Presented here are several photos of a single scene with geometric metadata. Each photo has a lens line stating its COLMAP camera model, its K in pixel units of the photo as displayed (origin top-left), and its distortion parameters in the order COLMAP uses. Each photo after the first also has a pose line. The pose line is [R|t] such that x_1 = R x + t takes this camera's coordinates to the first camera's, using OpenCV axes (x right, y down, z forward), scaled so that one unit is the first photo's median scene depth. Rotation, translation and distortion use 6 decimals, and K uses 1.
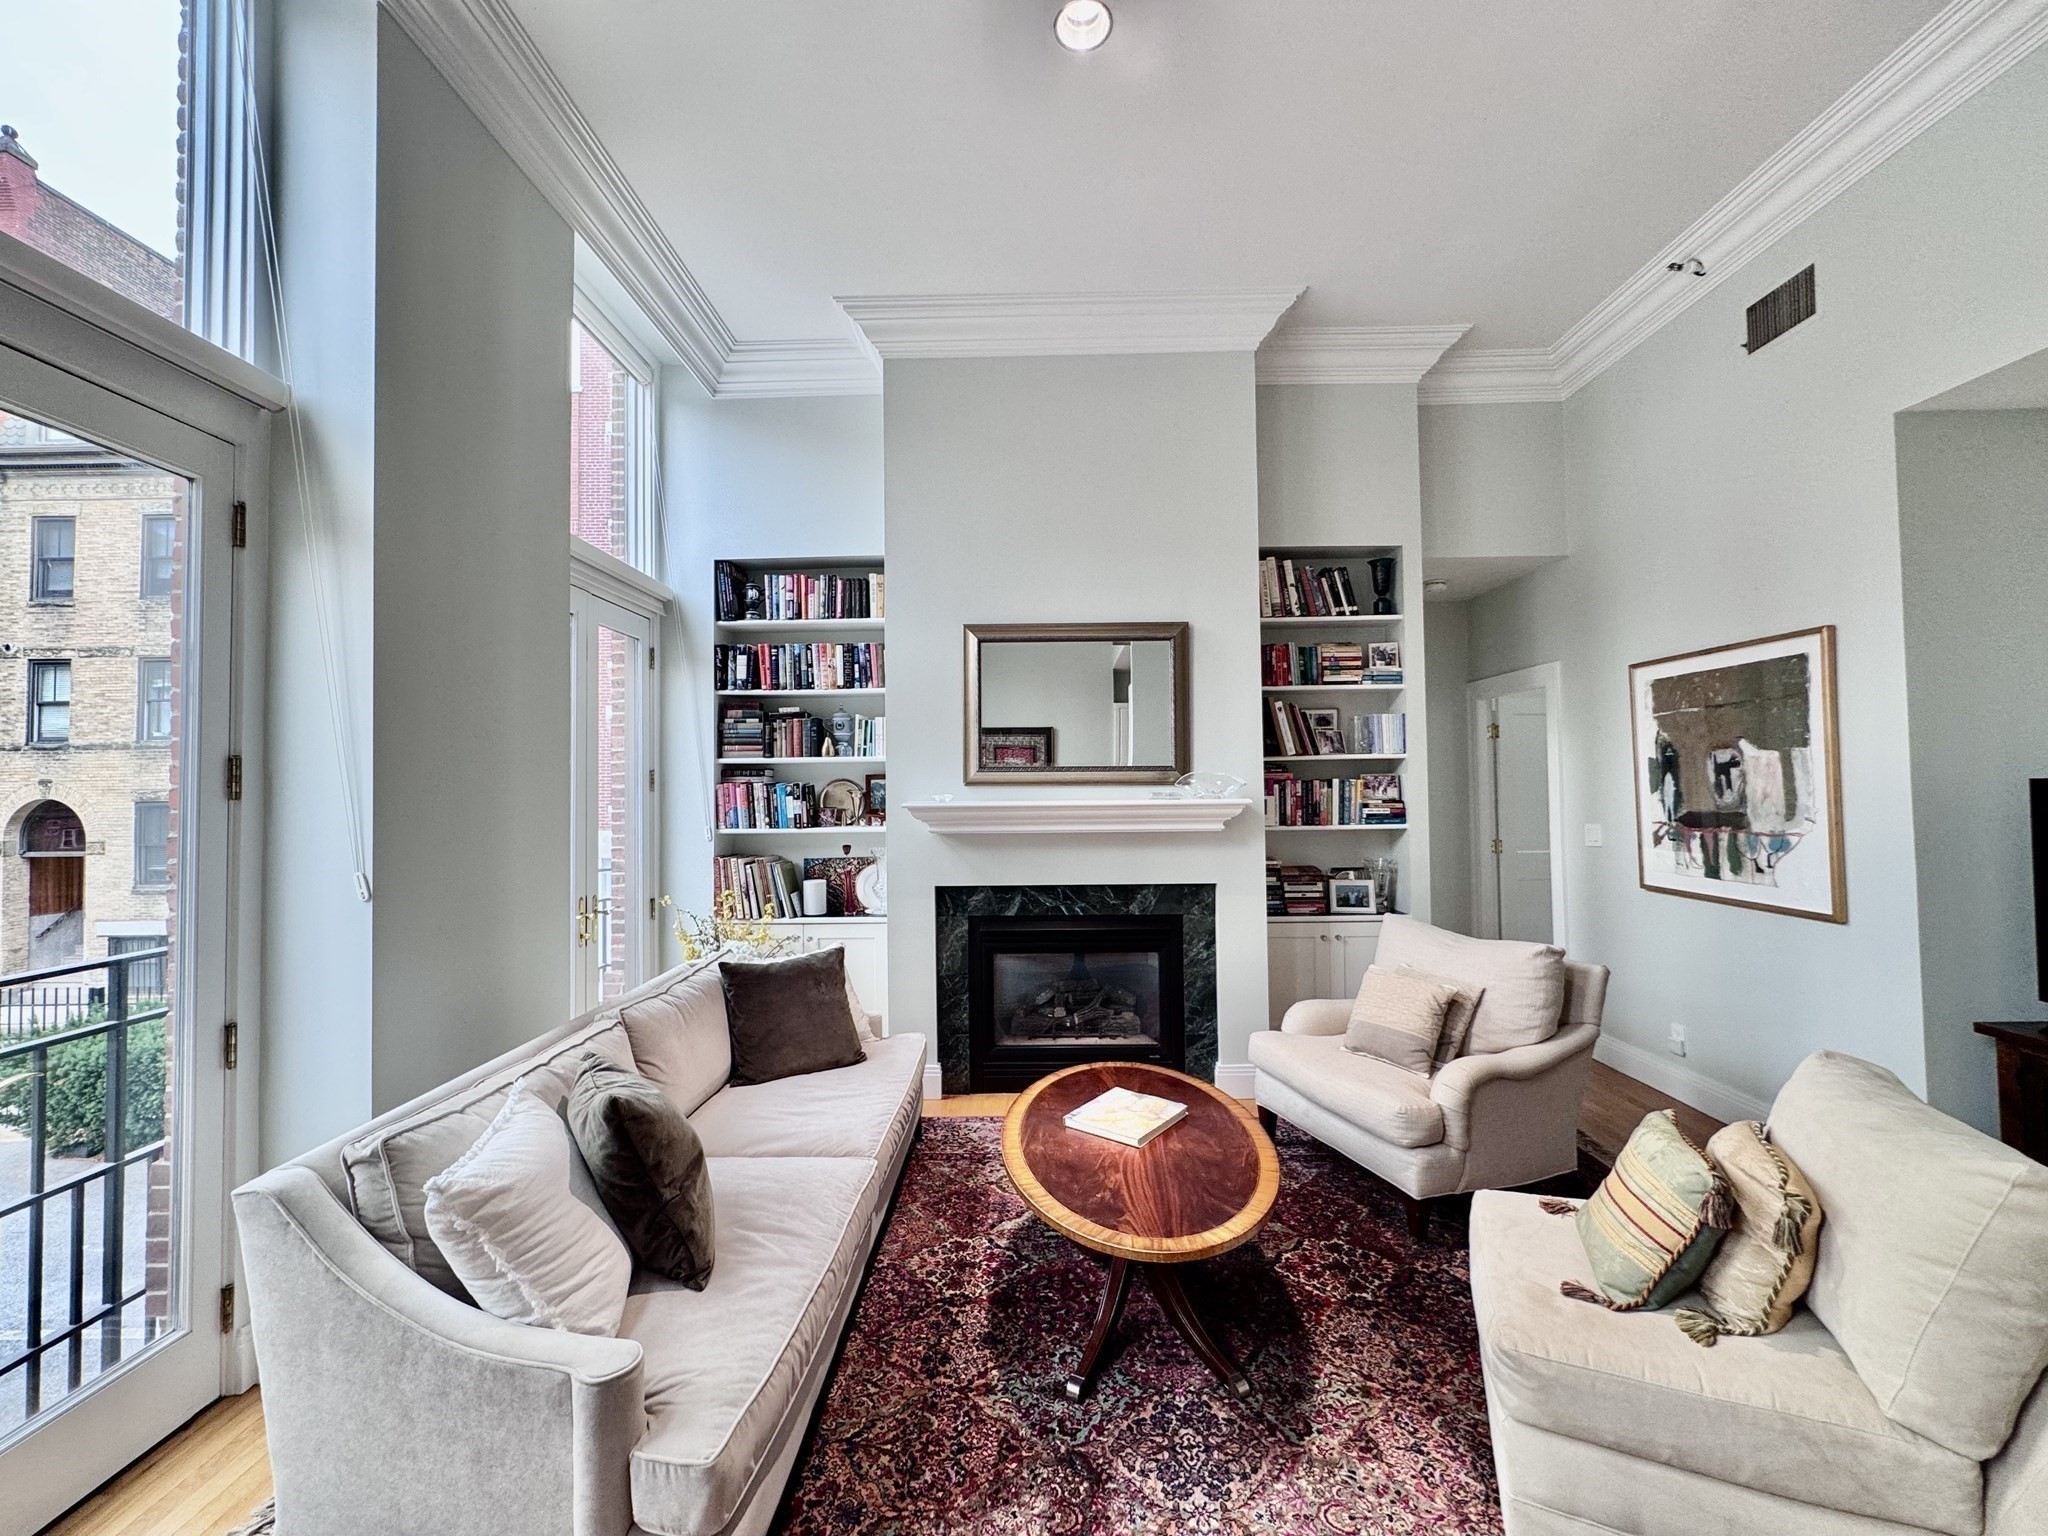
lens RADIAL K [[815.2, 0, 1025.7], [0, 815.2, 769.3], [0, 0, 1]] dist [-0.001703, 0.000295]
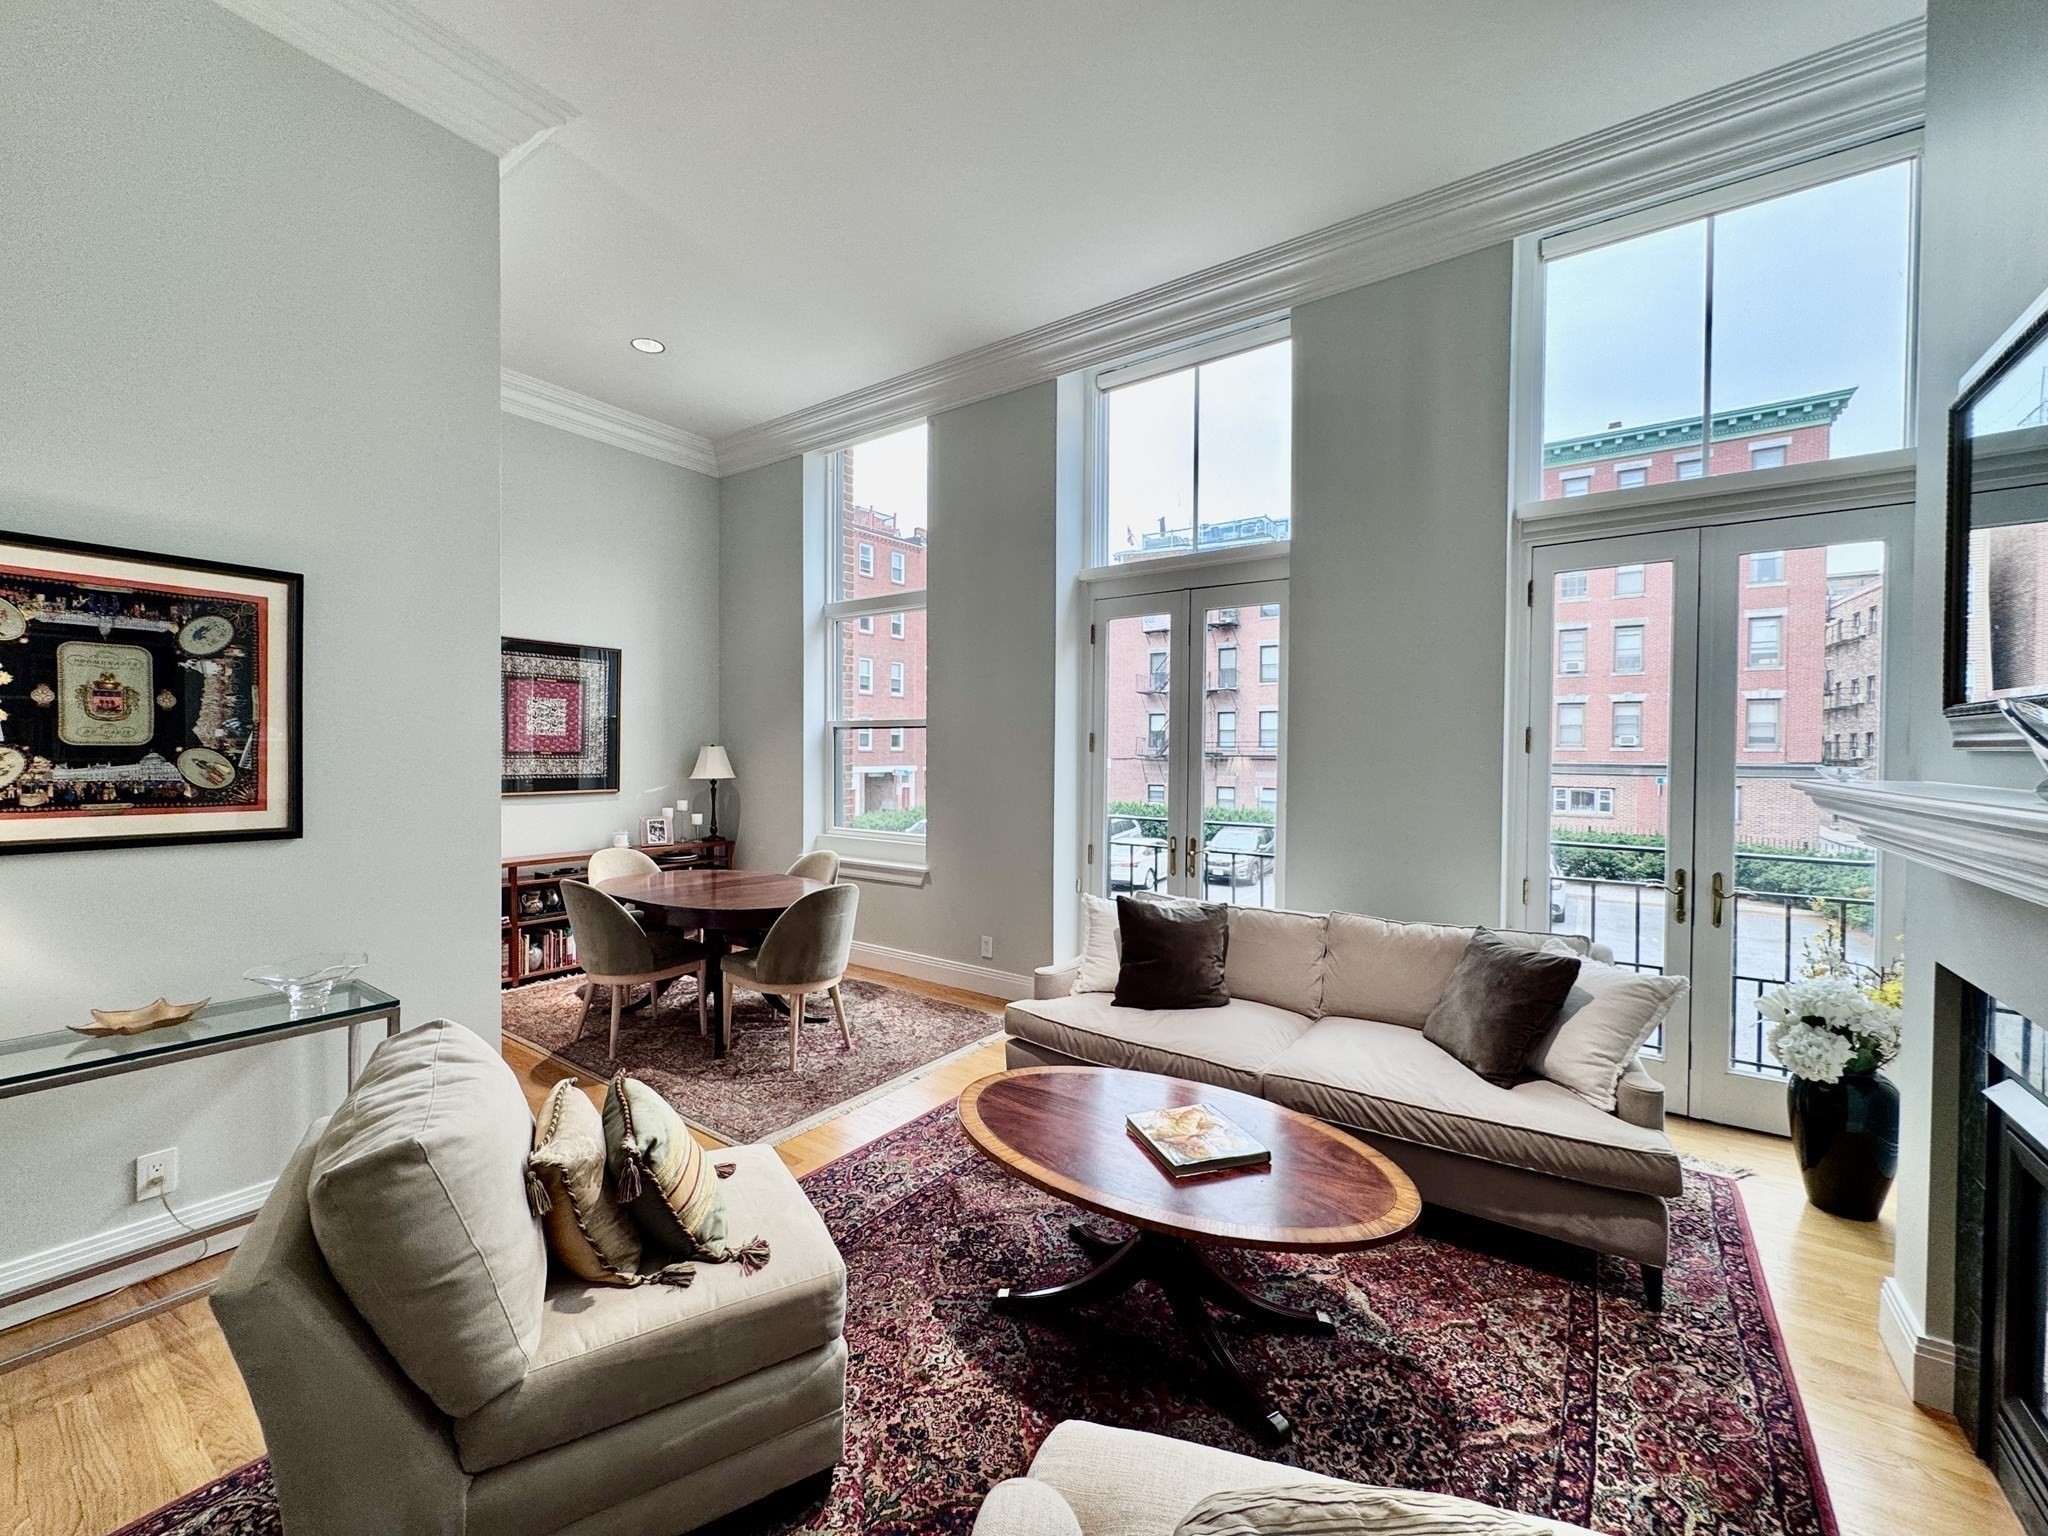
lens RADIAL K [[815.2, 0, 1029.3], [0, 815.2, 767.1], [0, 0, 1]] dist [-0.001703, 0.000295]
pose [[-0.556343, 0.022560, -0.830647, 0.526783], [0.018817, 0.999717, 0.014549, 0.012444], [0.830740, -0.007536, -0.556610, 0.763671]]
